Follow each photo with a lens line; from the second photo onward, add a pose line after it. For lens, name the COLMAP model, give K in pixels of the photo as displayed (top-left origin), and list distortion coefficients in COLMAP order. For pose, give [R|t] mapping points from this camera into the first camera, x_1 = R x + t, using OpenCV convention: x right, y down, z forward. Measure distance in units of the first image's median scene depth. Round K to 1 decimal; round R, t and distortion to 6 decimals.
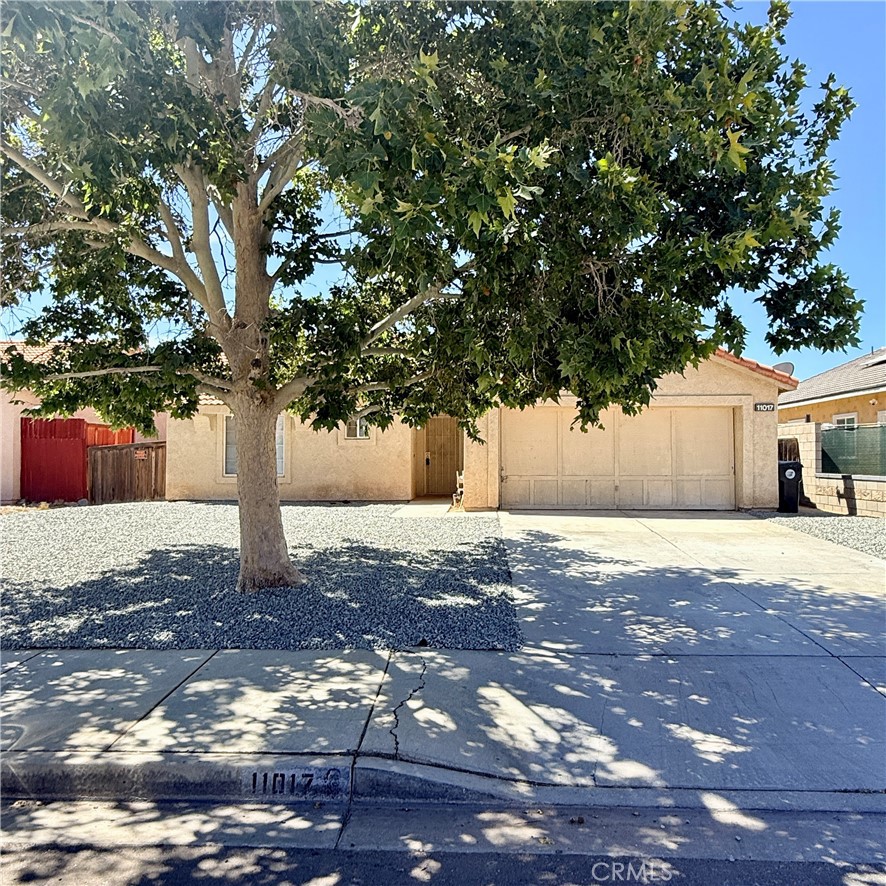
lens RADIAL K [[695.5, 0, 445.1], [0, 695.5, 441.9], [0, 0, 1]] dist [-0.001772, -0.006768]
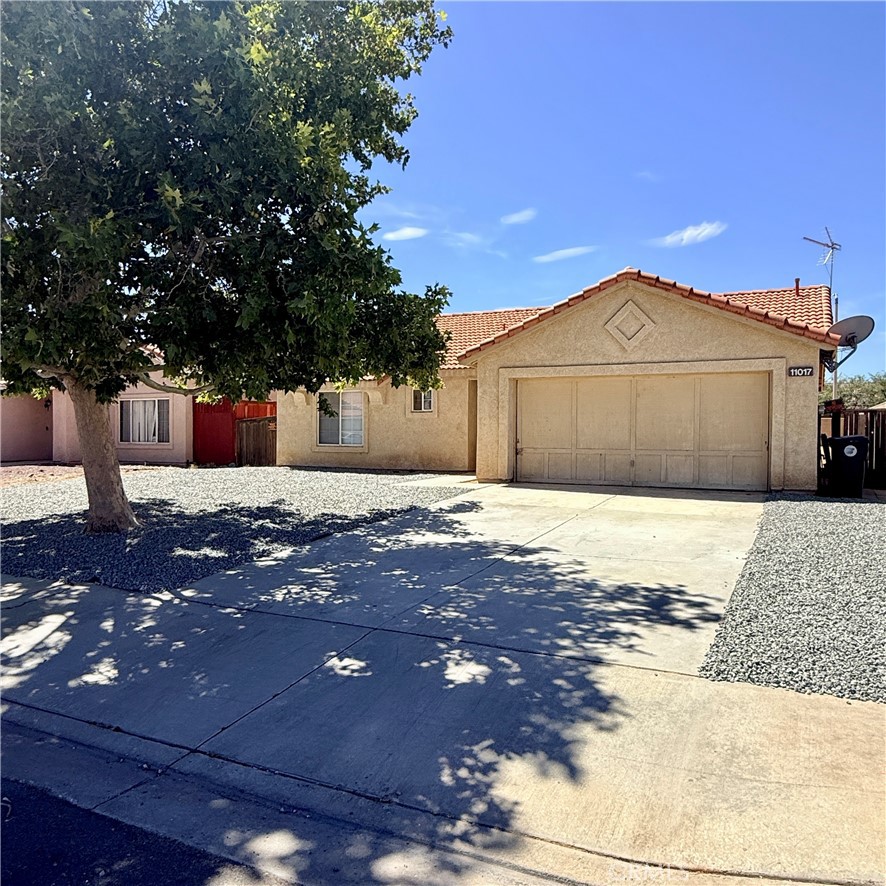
lens RADIAL K [[695.5, 0, 456.4], [0, 695.5, 435.2], [0, 0, 1]] dist [-0.001772, -0.006768]
pose [[0.922178, 0.007092, -0.386702, 0.391113], [0.003819, 0.999616, 0.027438, 0.002783], [0.386748, -0.026779, 0.921797, 0.053096]]
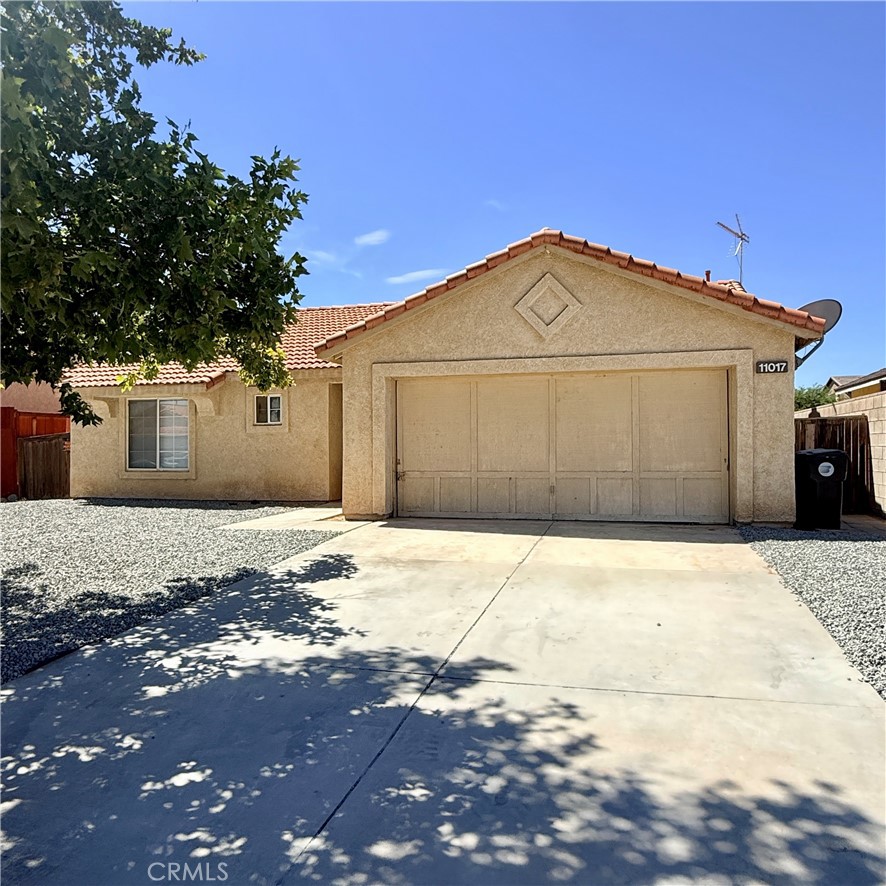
lens RADIAL K [[695.5, 0, 442.8], [0, 695.5, 439.5], [0, 0, 1]] dist [-0.001772, -0.006768]
pose [[0.977711, -0.008269, -0.209790, 0.287871], [0.010625, 0.999892, 0.010106, 0.007950], [0.209684, -0.012109, 0.977694, 0.294111]]
